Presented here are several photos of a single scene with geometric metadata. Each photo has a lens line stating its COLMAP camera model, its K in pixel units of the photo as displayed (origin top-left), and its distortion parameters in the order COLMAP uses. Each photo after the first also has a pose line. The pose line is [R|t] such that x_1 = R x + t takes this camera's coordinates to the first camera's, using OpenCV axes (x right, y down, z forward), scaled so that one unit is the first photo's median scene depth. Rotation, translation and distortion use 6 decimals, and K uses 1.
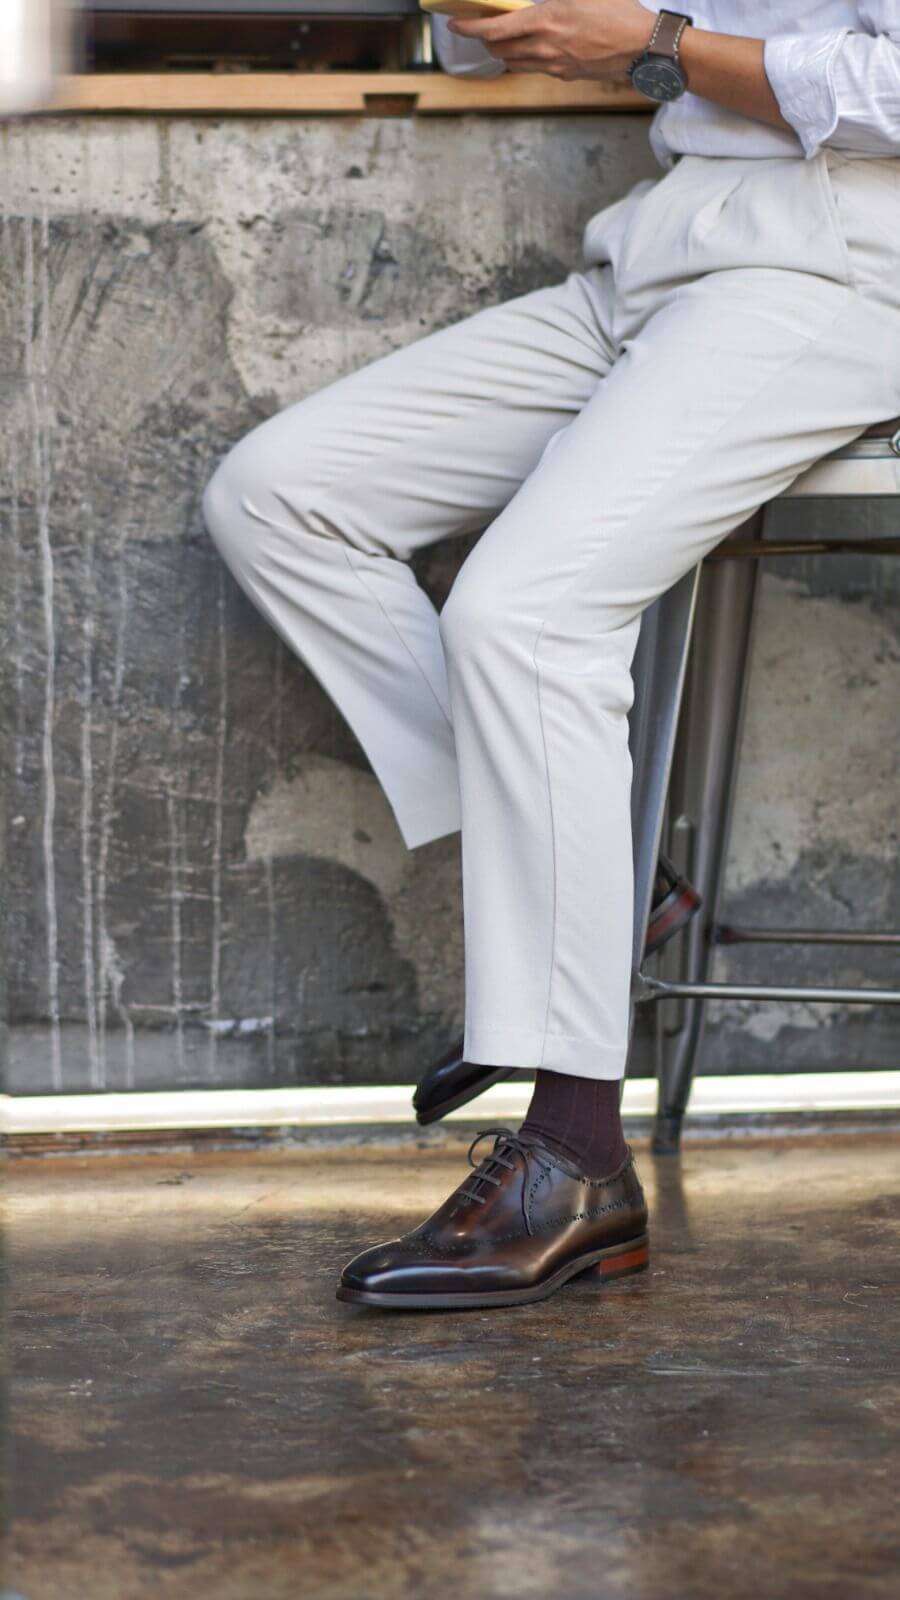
lens RADIAL K [[3651.3, 0, 450.0], [0, 3651.3, 800.0], [0, 0, 1]] dist [0.035721, 0.191720]
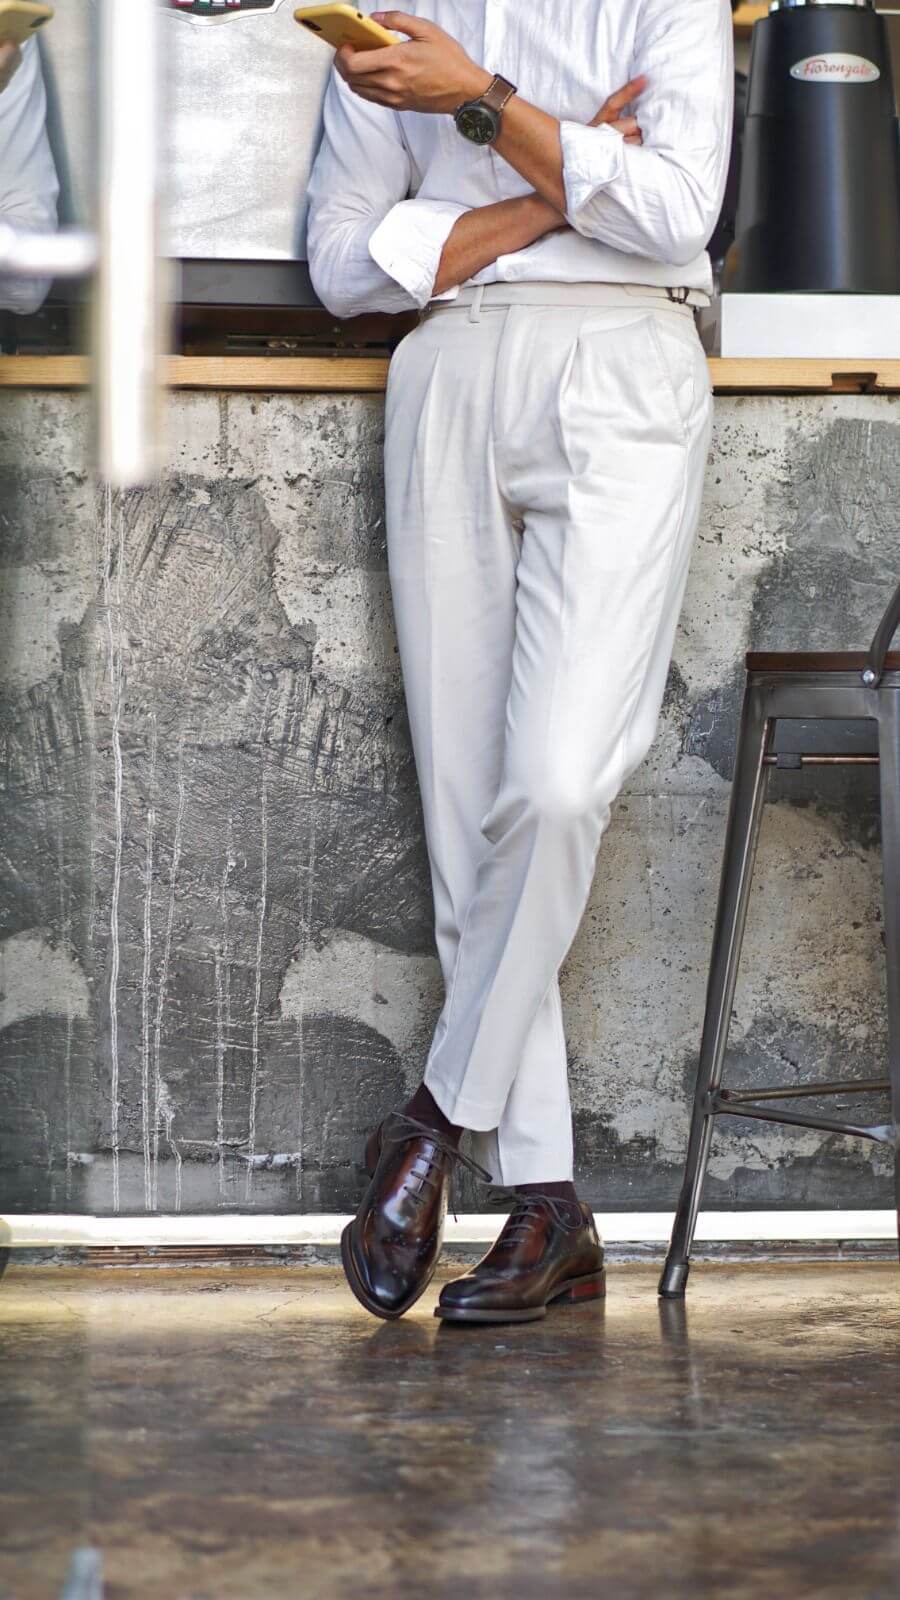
lens RADIAL K [[3651.3, 0, 450.0], [0, 3651.3, 800.0], [0, 0, 1]] dist [0.035721, 0.191720]
pose [[0.999791, 0.016207, -0.012466, 0.012373], [-0.016861, 0.998386, -0.054227, 0.009619], [0.011567, 0.054426, 0.998451, -0.180719]]
